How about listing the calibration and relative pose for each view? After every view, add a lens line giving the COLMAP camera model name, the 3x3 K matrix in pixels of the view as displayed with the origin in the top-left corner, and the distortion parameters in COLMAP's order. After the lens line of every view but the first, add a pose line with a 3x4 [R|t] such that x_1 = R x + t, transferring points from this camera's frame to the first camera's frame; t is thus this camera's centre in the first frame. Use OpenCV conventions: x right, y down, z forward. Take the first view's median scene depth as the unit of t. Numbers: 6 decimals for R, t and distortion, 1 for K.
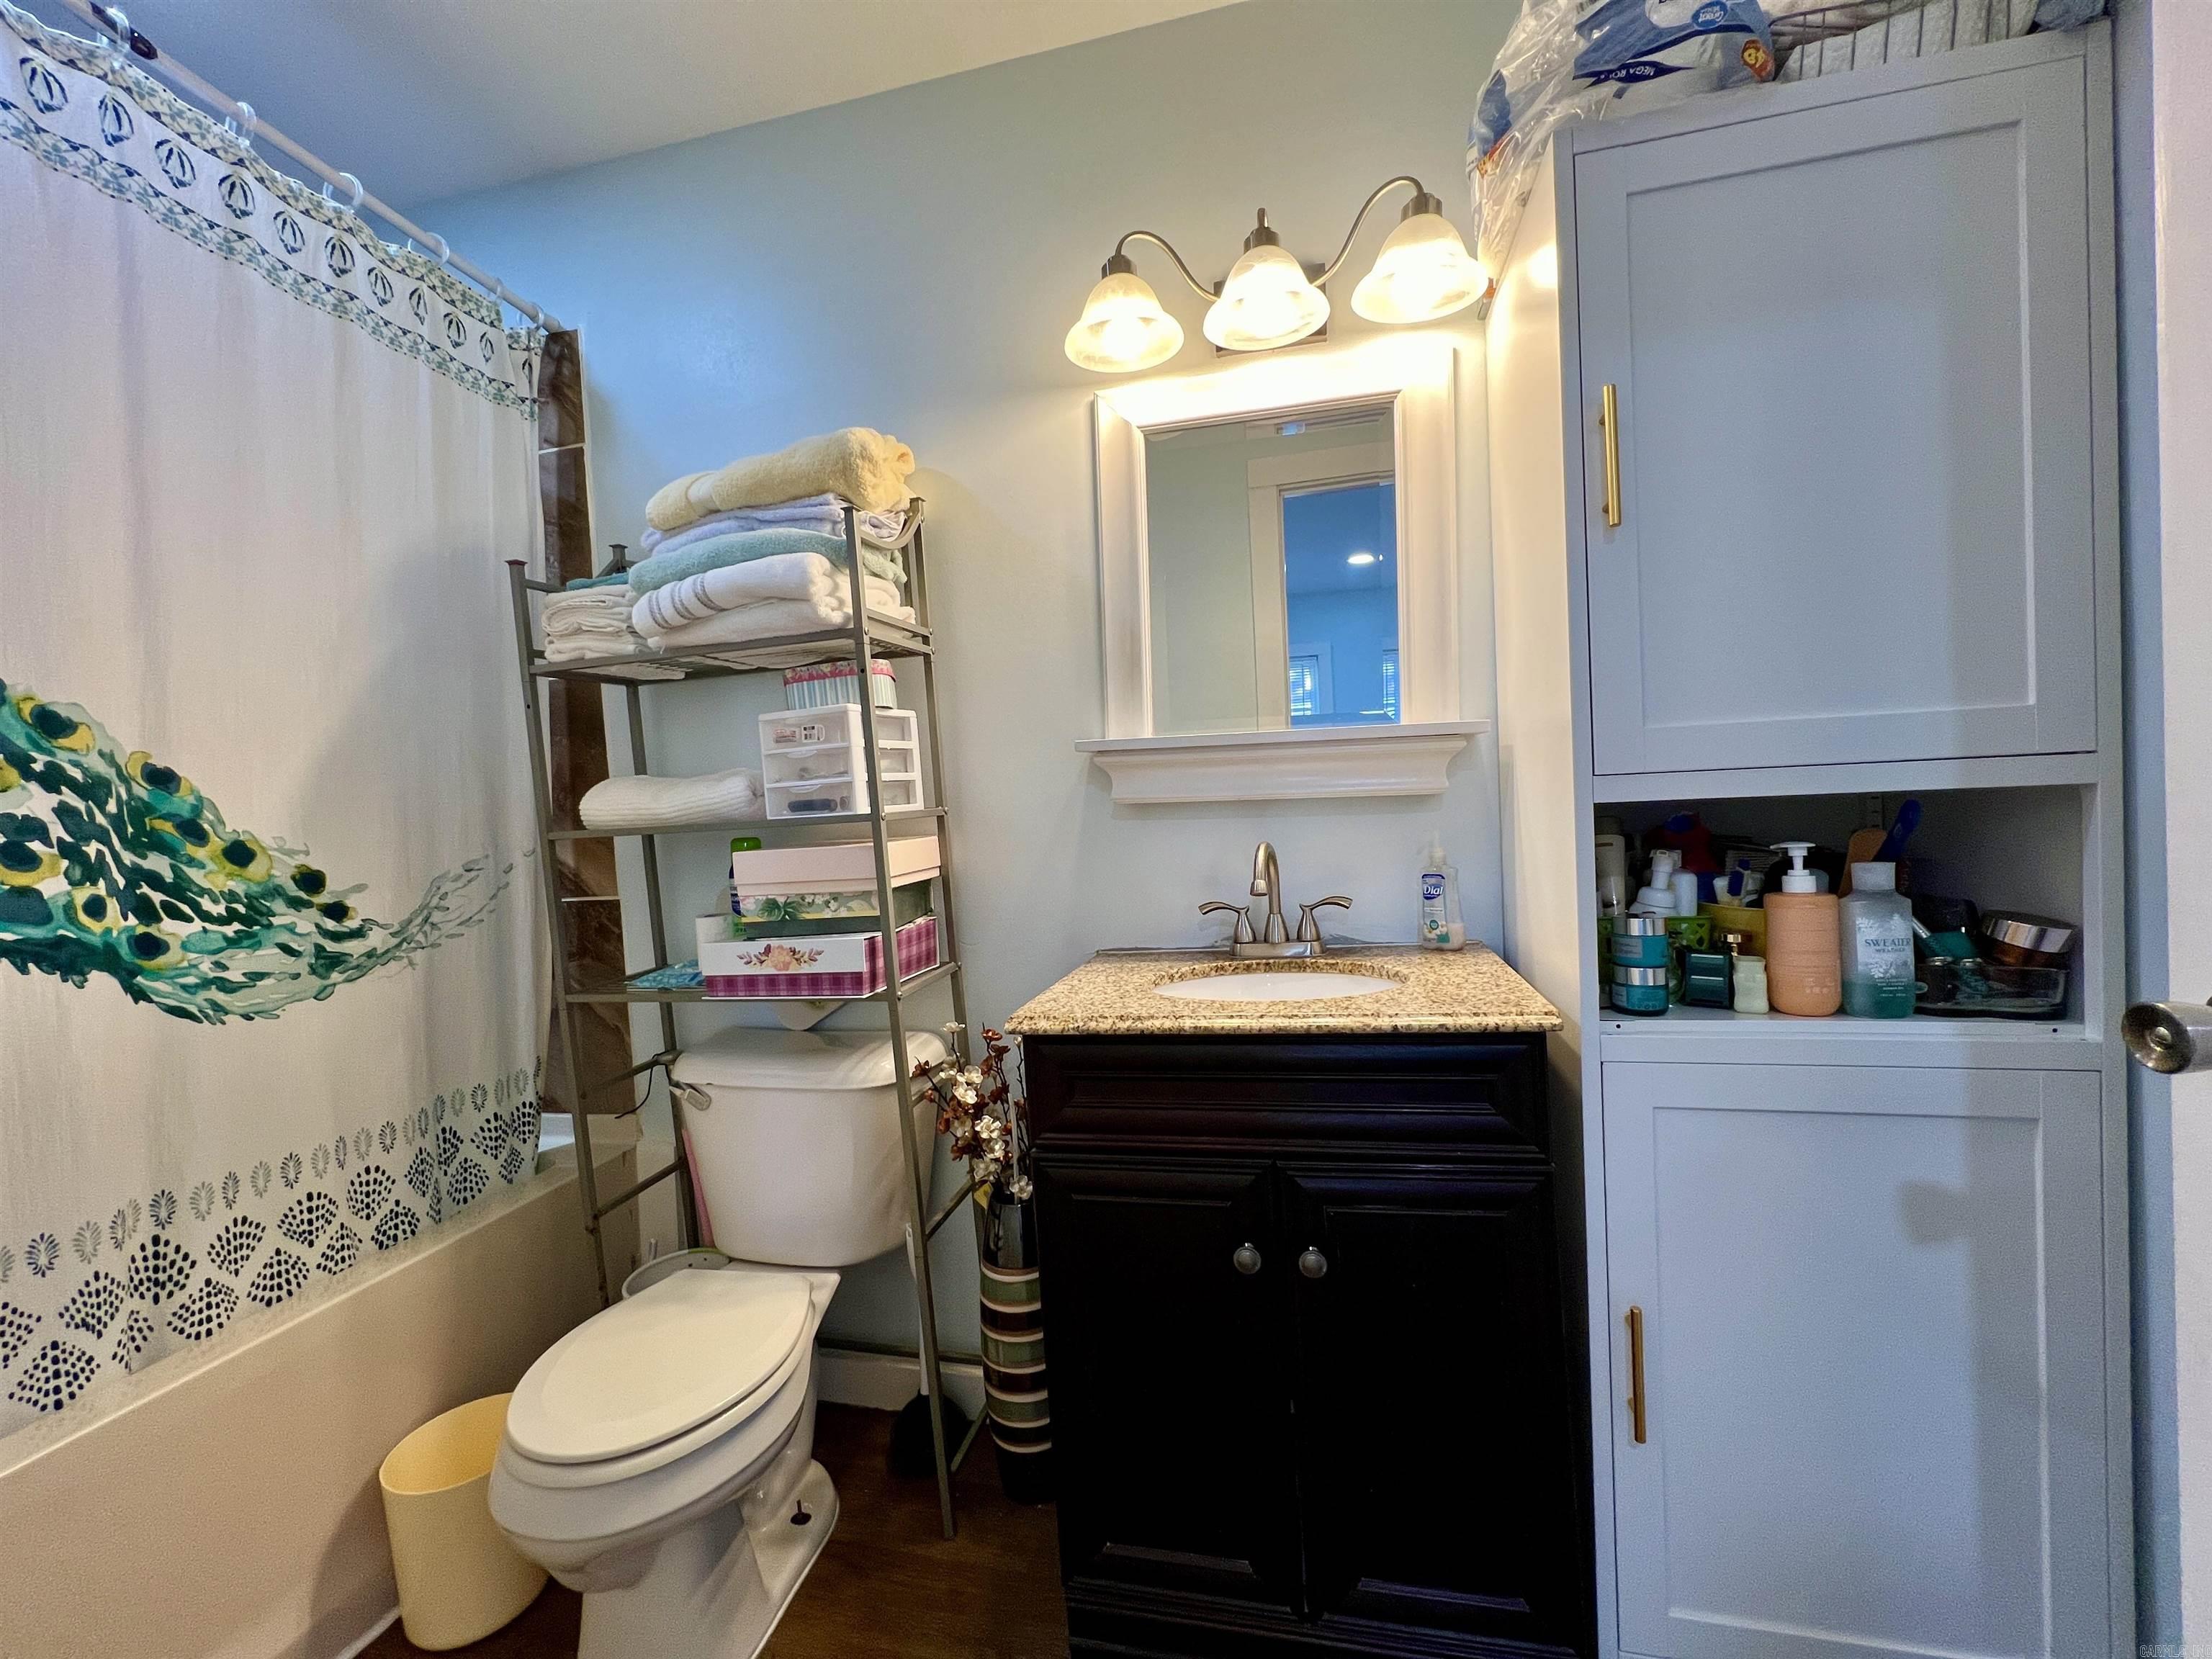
lens RADIAL K [[886.3, 0, 1104.3], [0, 886.3, 832.1], [0, 0, 1]] dist [-0.001666, 0.000387]
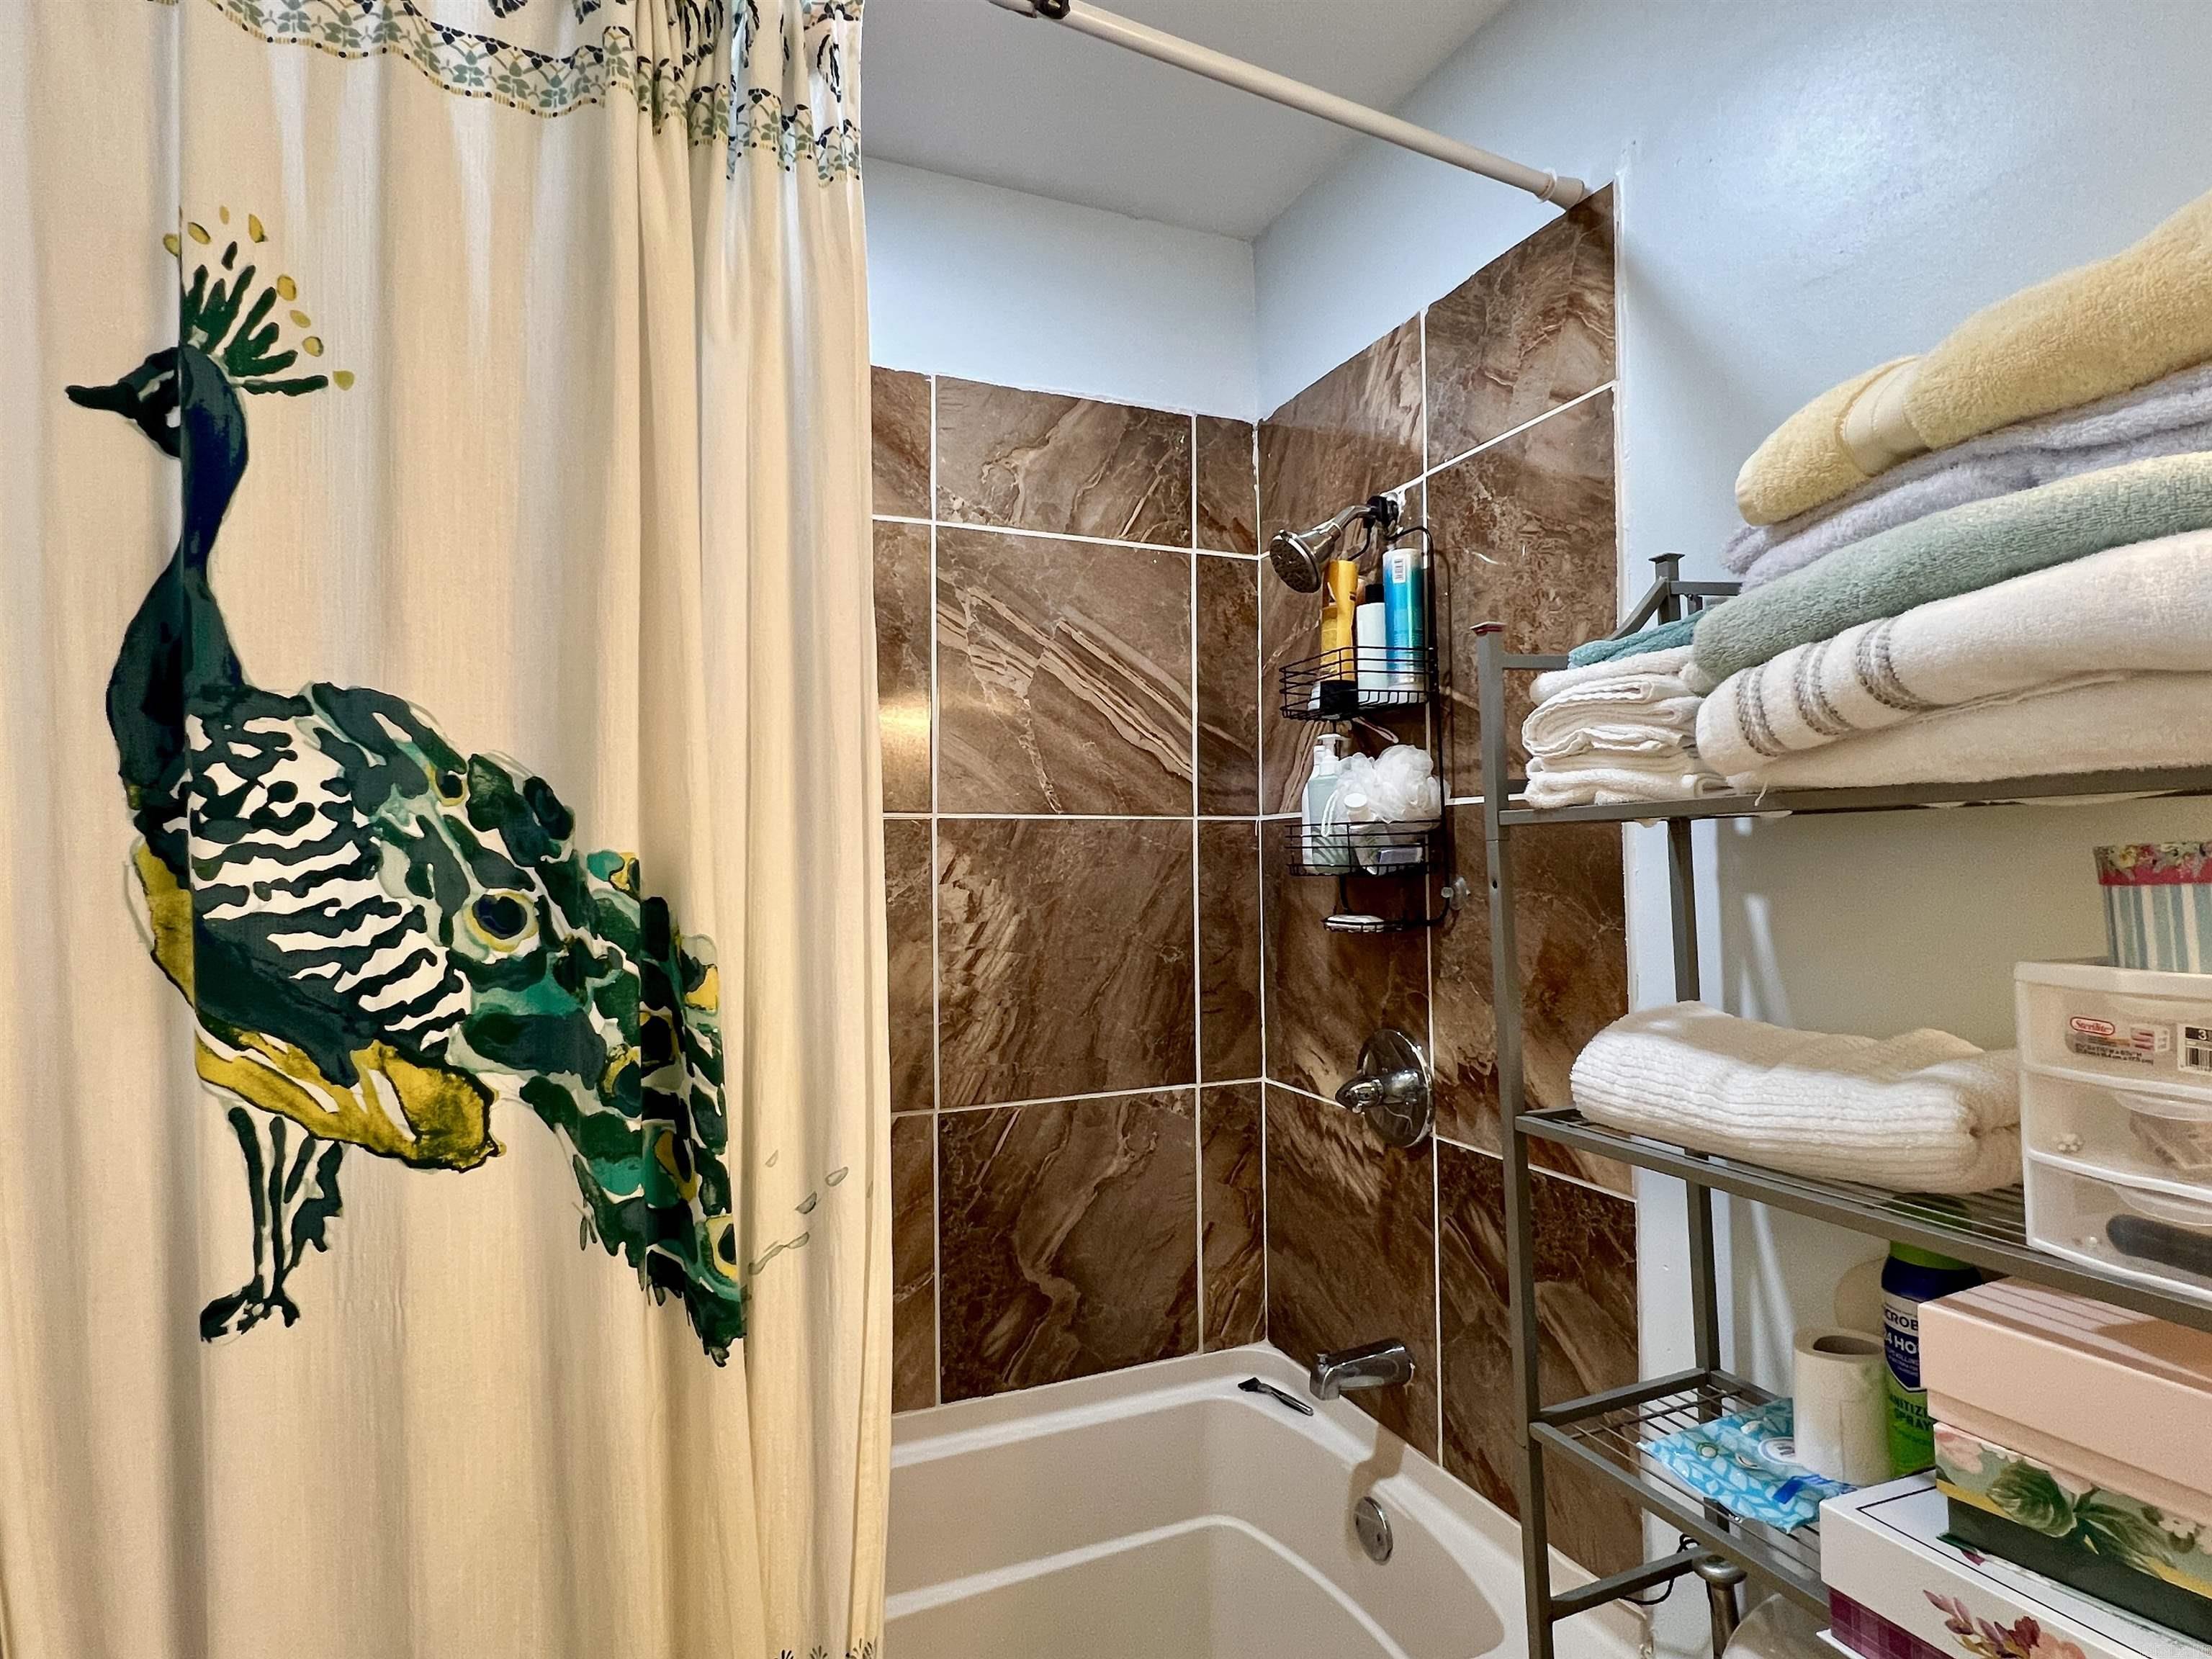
lens RADIAL K [[1161.4, 0, 1106.0], [0, 1161.4, 829.5], [0, 0, 1]] dist [-0.002638, -0.000798]
pose [[0.599137, 0.025371, -0.800244, -0.239462], [-0.055031, 0.998439, -0.009546, -0.170581], [0.798753, 0.049758, 0.599598, 0.408517]]
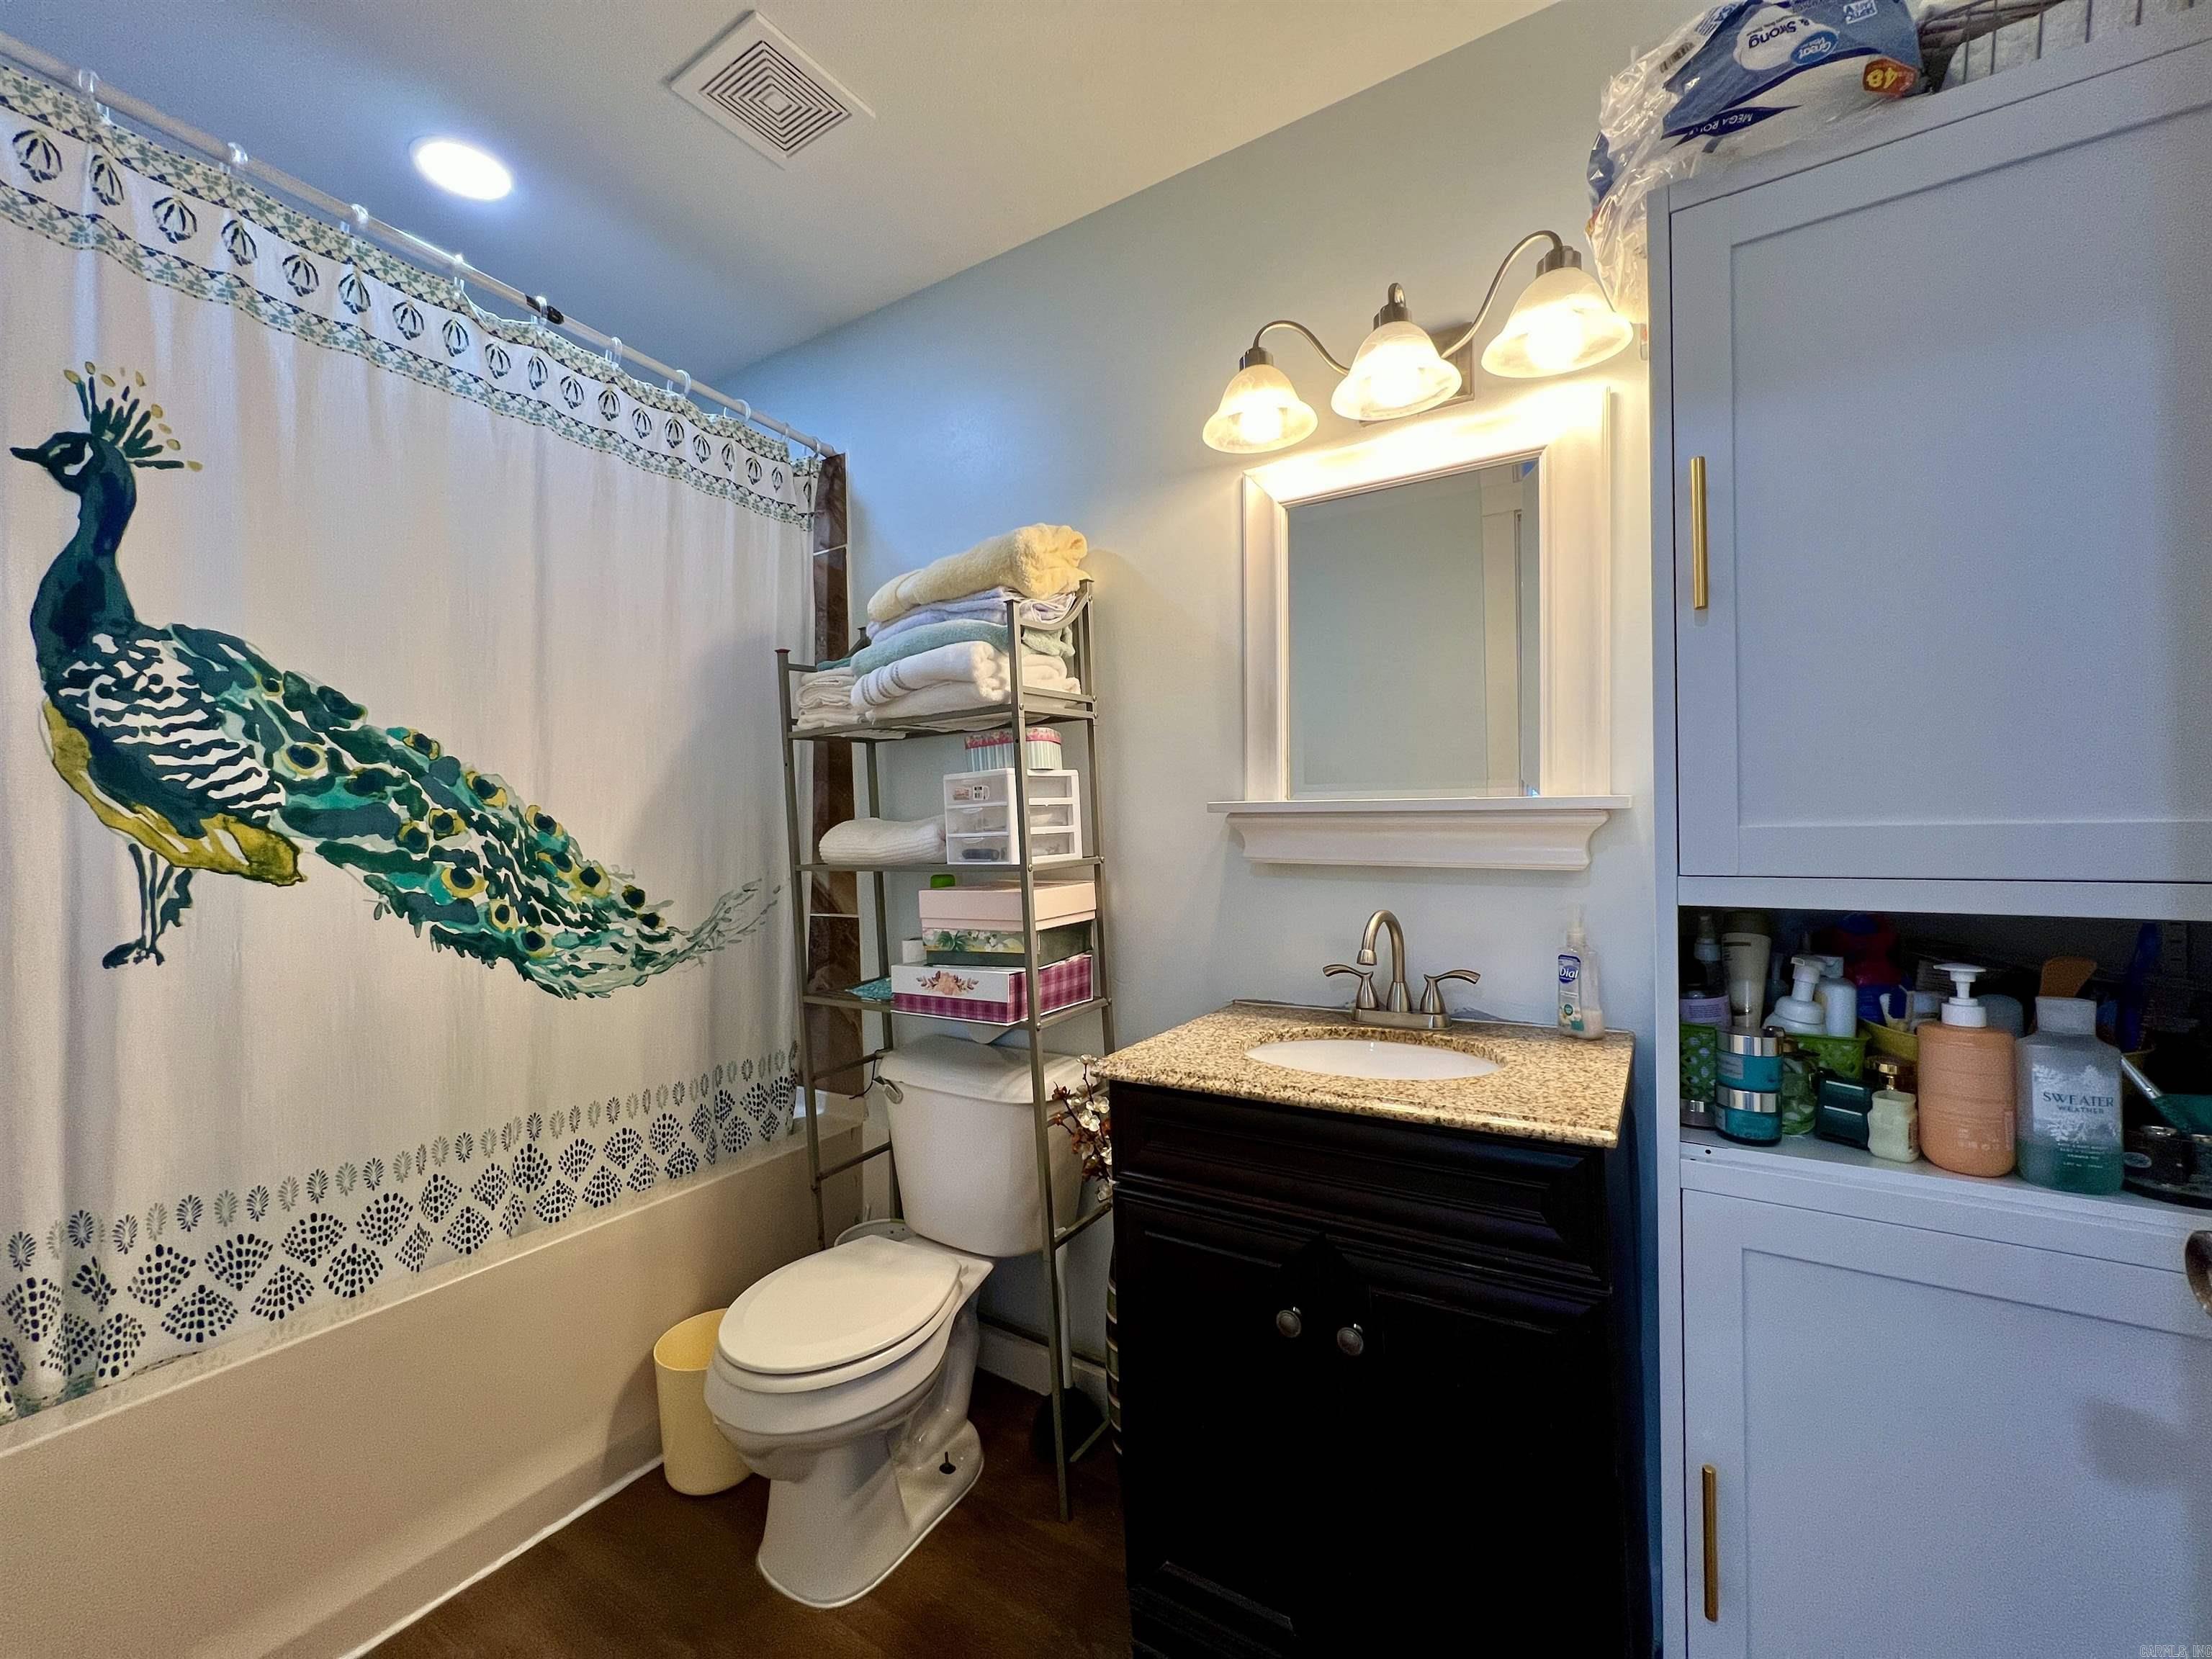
lens RADIAL K [[886.3, 0, 1104.3], [0, 886.3, 832.1], [0, 0, 1]] dist [-0.001666, 0.000387]
pose [[0.945386, 0.032738, -0.324305, 0.205801], [-0.037077, 0.999286, -0.007206, -0.058213], [0.323837, 0.018836, 0.945925, -0.047931]]
